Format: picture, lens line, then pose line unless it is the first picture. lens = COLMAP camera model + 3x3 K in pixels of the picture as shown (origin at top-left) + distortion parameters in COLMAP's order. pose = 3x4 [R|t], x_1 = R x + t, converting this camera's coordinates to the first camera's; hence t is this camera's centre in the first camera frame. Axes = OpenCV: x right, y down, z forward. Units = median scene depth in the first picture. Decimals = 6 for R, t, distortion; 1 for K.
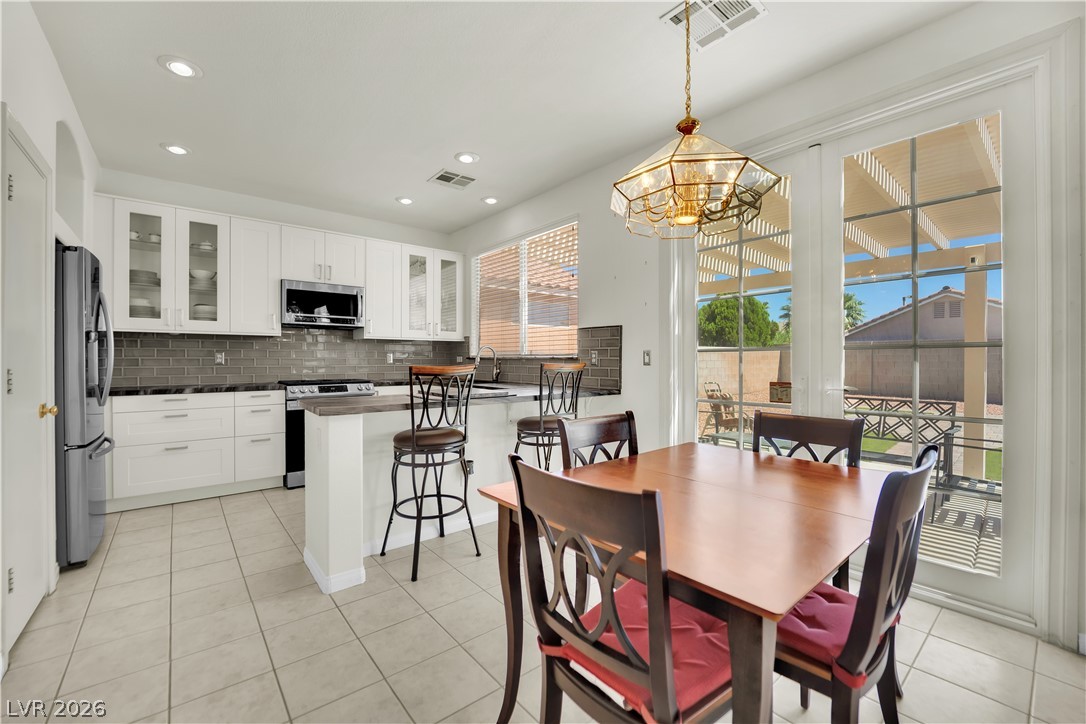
lens RADIAL K [[447.8, 0, 542.0], [0, 447.8, 361.5], [0, 0, 1]] dist [-0.022381, -0.000217]
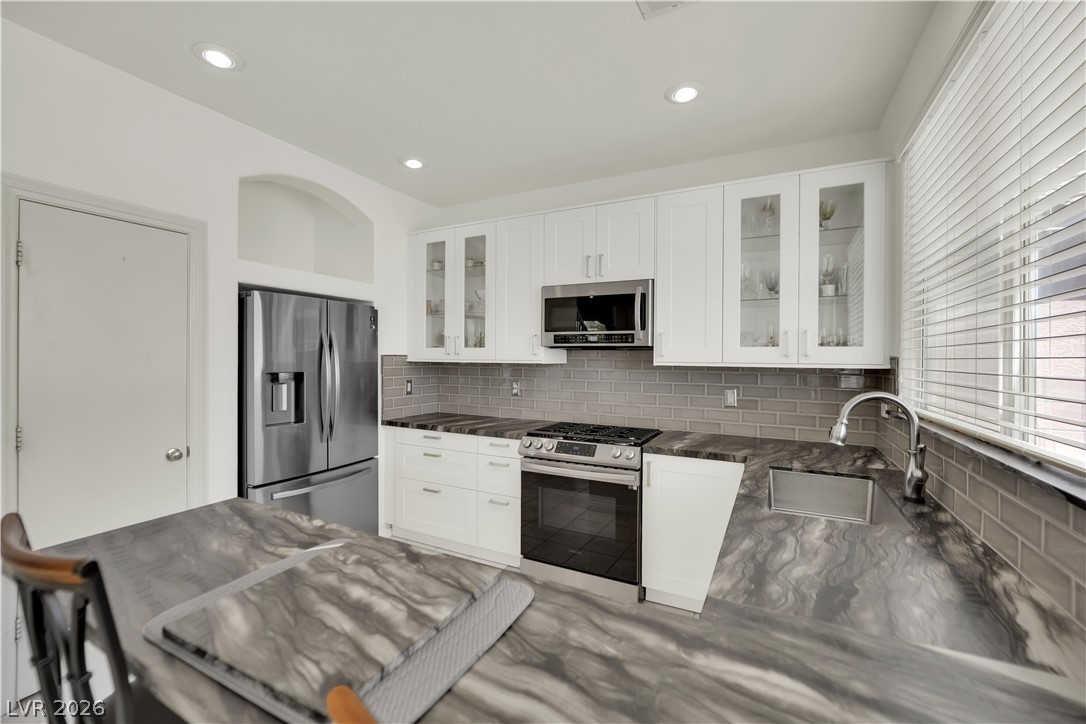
lens RADIAL K [[450.8, 0, 562.7], [0, 450.8, 359.2], [0, 0, 1]] dist [0.015187, -0.000073]
pose [[0.418411, 0.003143, -0.908252, 0.112029], [-0.015965, 0.999865, -0.003894, -0.066114], [0.908117, 0.016130, 0.418405, 0.756753]]
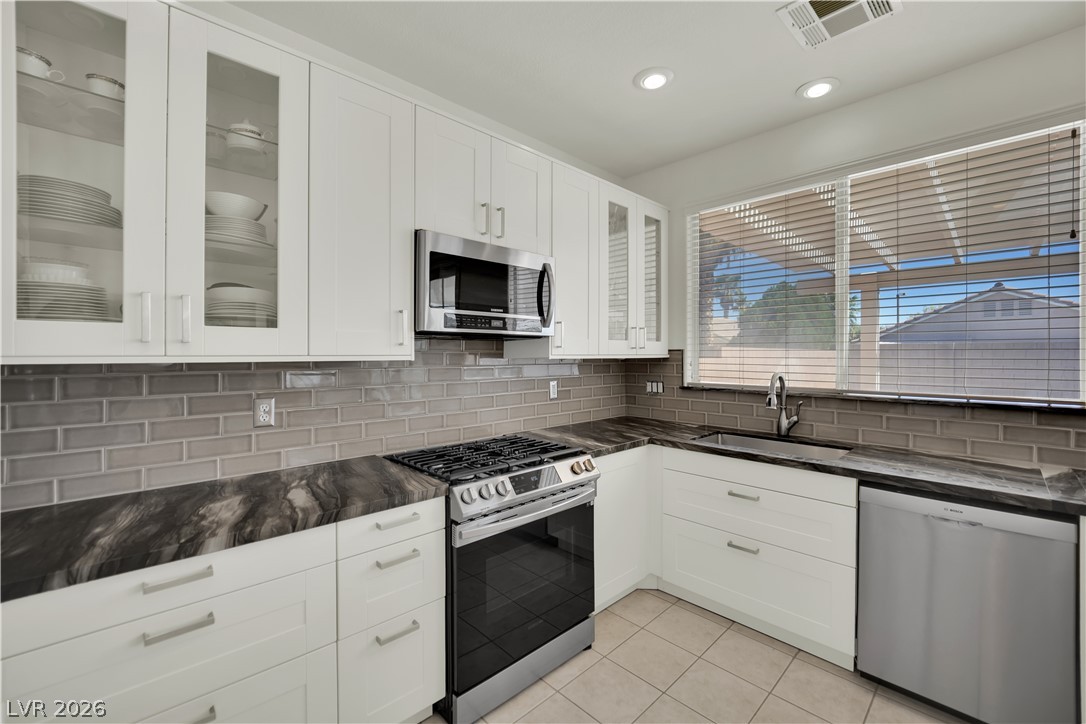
lens RADIAL K [[447.7, 0, 543.0], [0, 447.7, 357.7], [0, 0, 1]] dist [-0.025300, -0.000080]
pose [[0.997422, -0.003047, 0.071697, -0.521757], [0.002868, 0.999993, 0.002600, -0.064773], [-0.071705, -0.002388, 0.997423, 0.589090]]
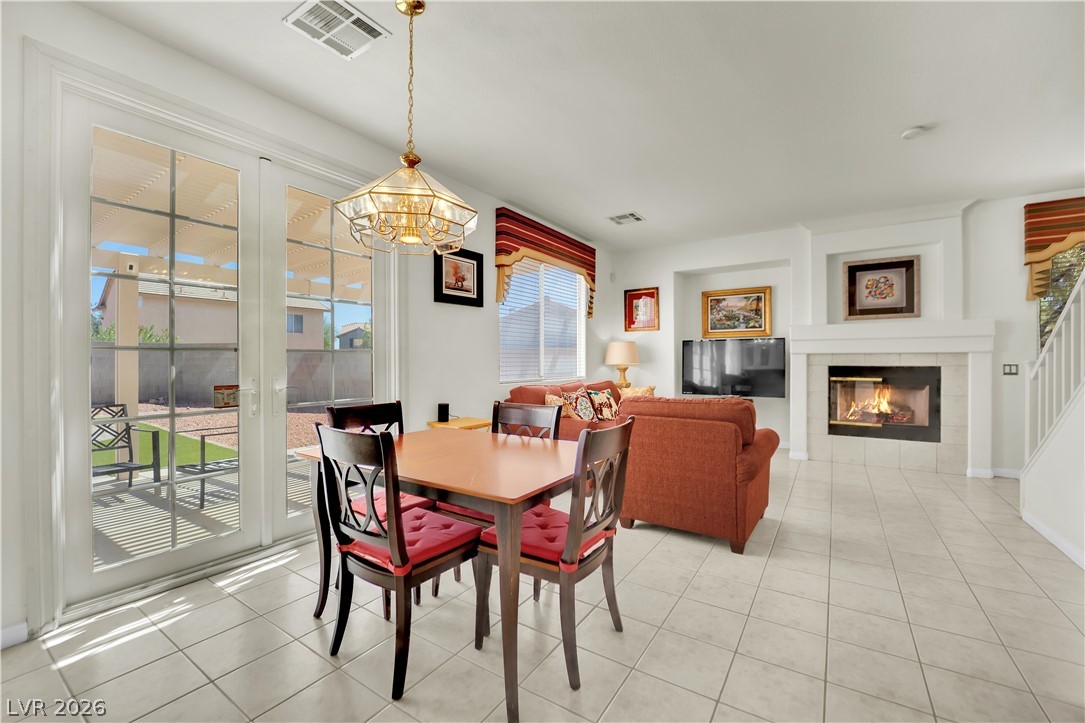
lens RADIAL K [[446.6, 0, 543.4], [0, 446.6, 362.1], [0, 0, 1]] dist [-0.022810, -0.000674]
pose [[-0.300208, -0.001902, 0.953872, -0.373367], [0.006545, 0.999970, 0.004054, -0.001688], [-0.953851, 0.007460, -0.300187, 0.431543]]
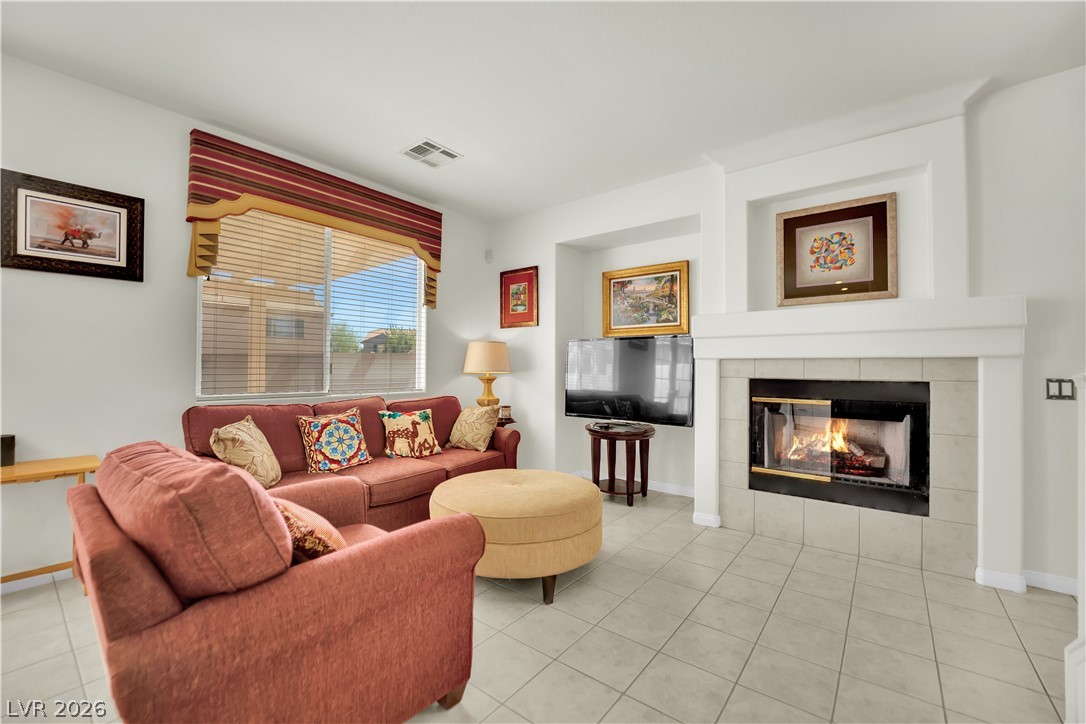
lens RADIAL K [[449.3, 0, 544.0], [0, 449.3, 363.0], [0, 0, 1]] dist [-0.036427, 0.007711]
pose [[-0.223335, 0.010706, 0.974683, -0.104472], [-0.001526, 0.999935, -0.011333, 0.001515], [-0.974741, -0.004019, -0.223304, -0.191013]]
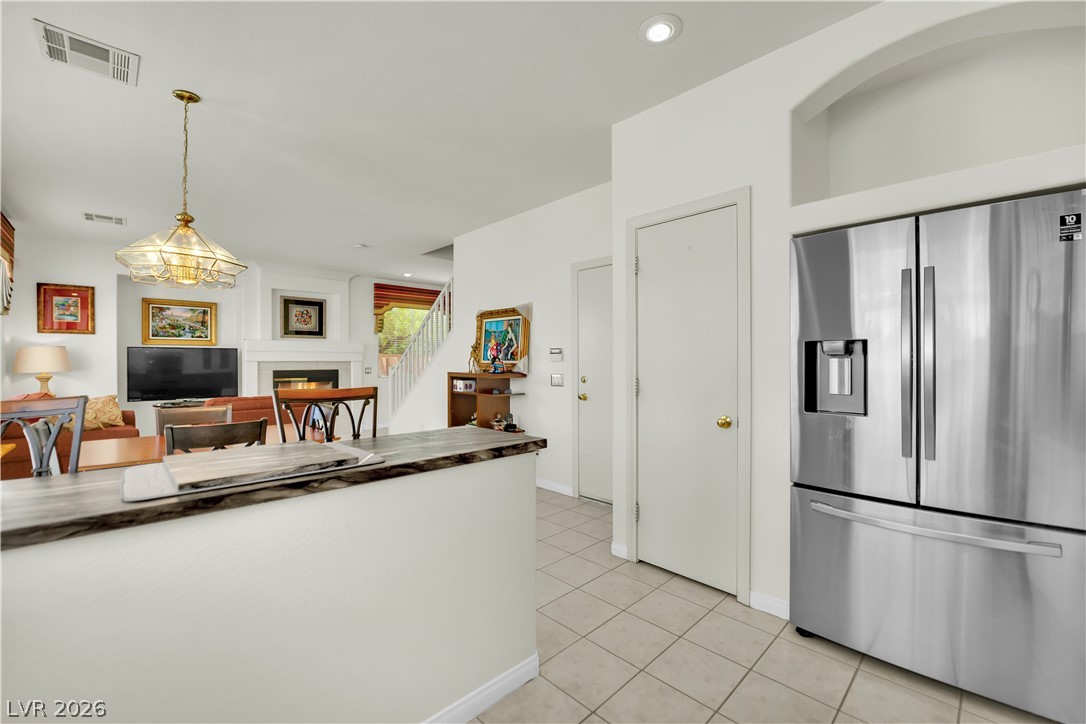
lens RADIAL K [[447.8, 0, 542.0], [0, 447.8, 361.5], [0, 0, 1]] dist [-0.022381, -0.000217]
pose [[-0.996023, 0.001720, -0.089078, -0.304573], [0.001185, 0.999981, 0.006064, -0.024127], [0.089086, 0.005934, -0.996006, 1.101123]]
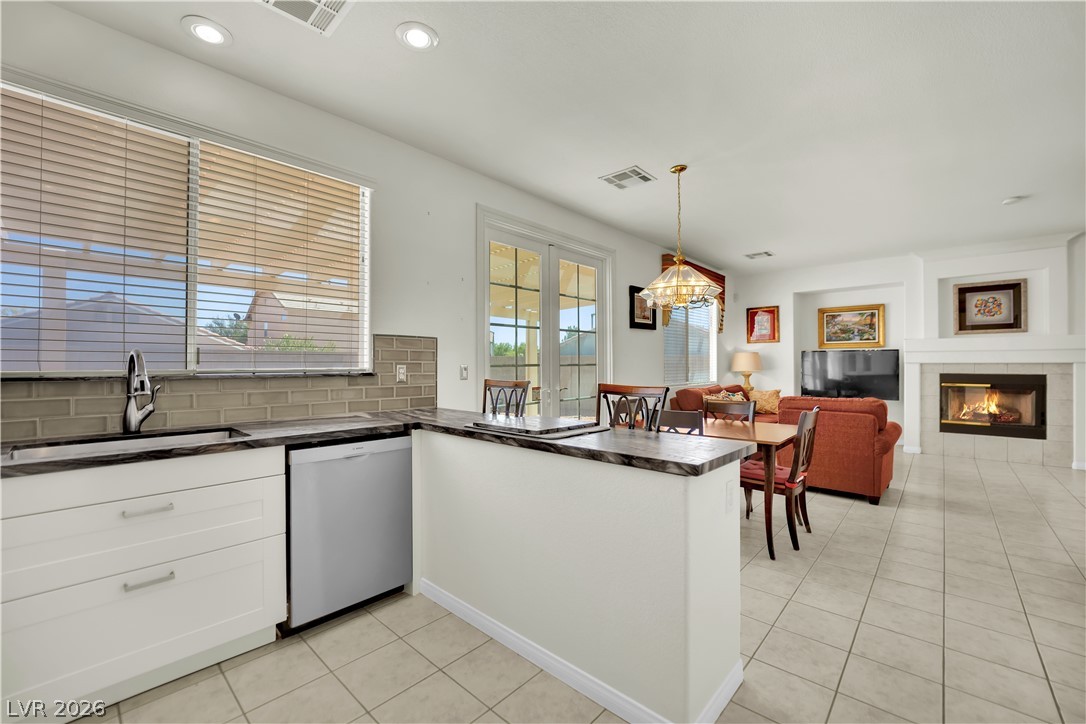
lens RADIAL K [[447.8, 0, 542.0], [0, 447.8, 361.5], [0, 0, 1]] dist [-0.022381, -0.000217]
pose [[-0.147028, 0.005399, 0.989118, -0.679252], [0.006873, 0.999967, -0.004436, -0.023459], [-0.989108, 0.006146, -0.147061, 0.818673]]
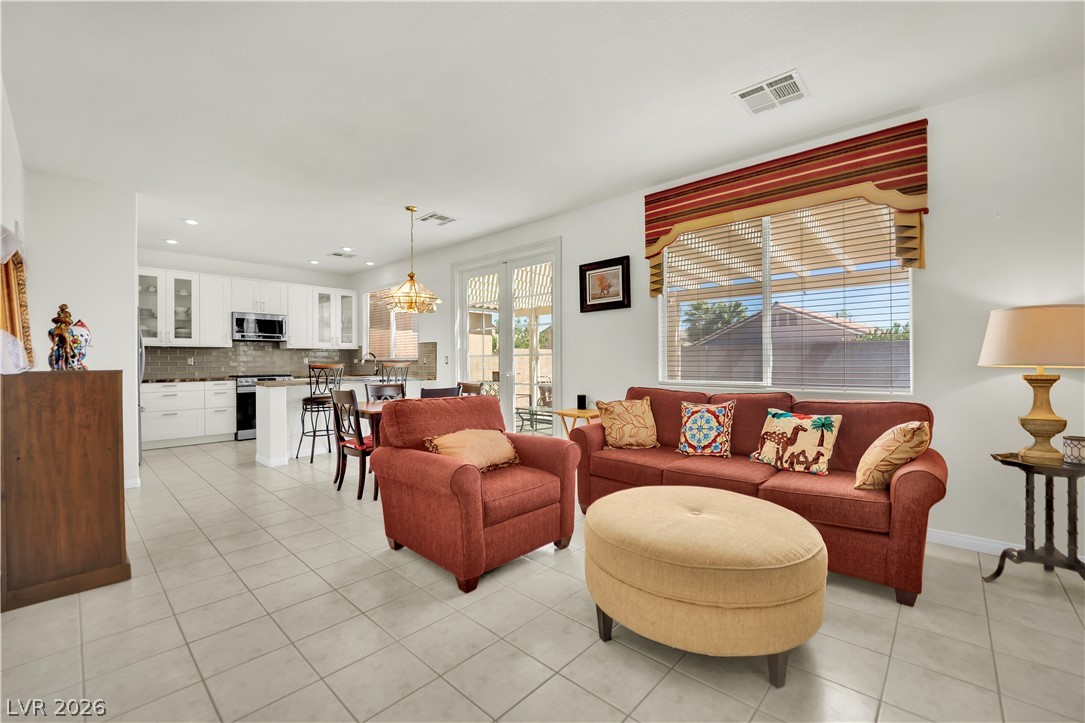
lens RADIAL K [[446.6, 0, 543.4], [0, 446.6, 362.1], [0, 0, 1]] dist [-0.022810, -0.000674]
pose [[0.989835, -0.005359, 0.142119, 0.315285], [0.005519, 0.999984, -0.000737, 0.003613], [-0.142113, 0.001514, 0.989849, -0.778792]]
